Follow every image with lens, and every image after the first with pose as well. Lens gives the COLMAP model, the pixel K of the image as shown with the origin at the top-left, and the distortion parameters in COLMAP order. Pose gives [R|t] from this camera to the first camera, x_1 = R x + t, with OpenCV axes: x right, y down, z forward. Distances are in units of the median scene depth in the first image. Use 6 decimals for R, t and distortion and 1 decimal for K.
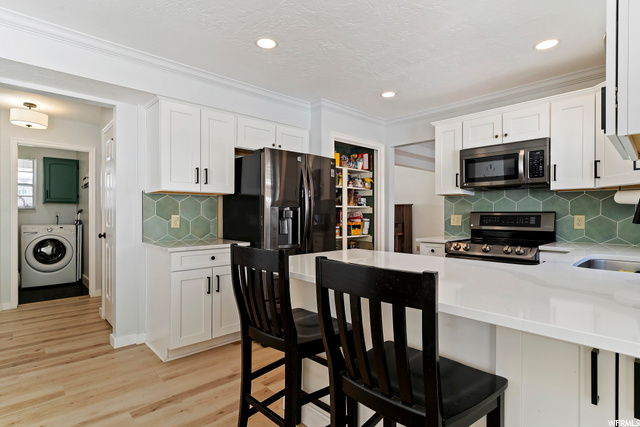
lens RADIAL K [[331.7, 0, 323.4], [0, 331.7, 214.0], [0, 0, 1]] dist [-0.010579, 0.000847]
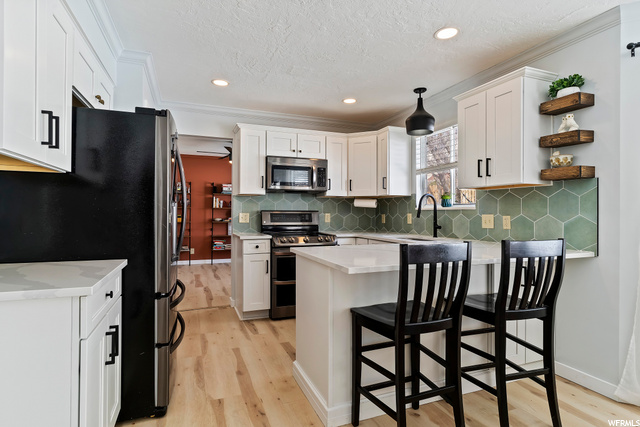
lens RADIAL K [[331.7, 0, 321.7], [0, 331.7, 211.7], [0, 0, 1]] dist [-0.010579, 0.000847]
pose [[0.374654, 0.005750, 0.927147, -0.617539], [-0.003720, 0.999982, -0.004698, 0.003015], [-0.927157, -0.001689, 0.374669, 0.435121]]
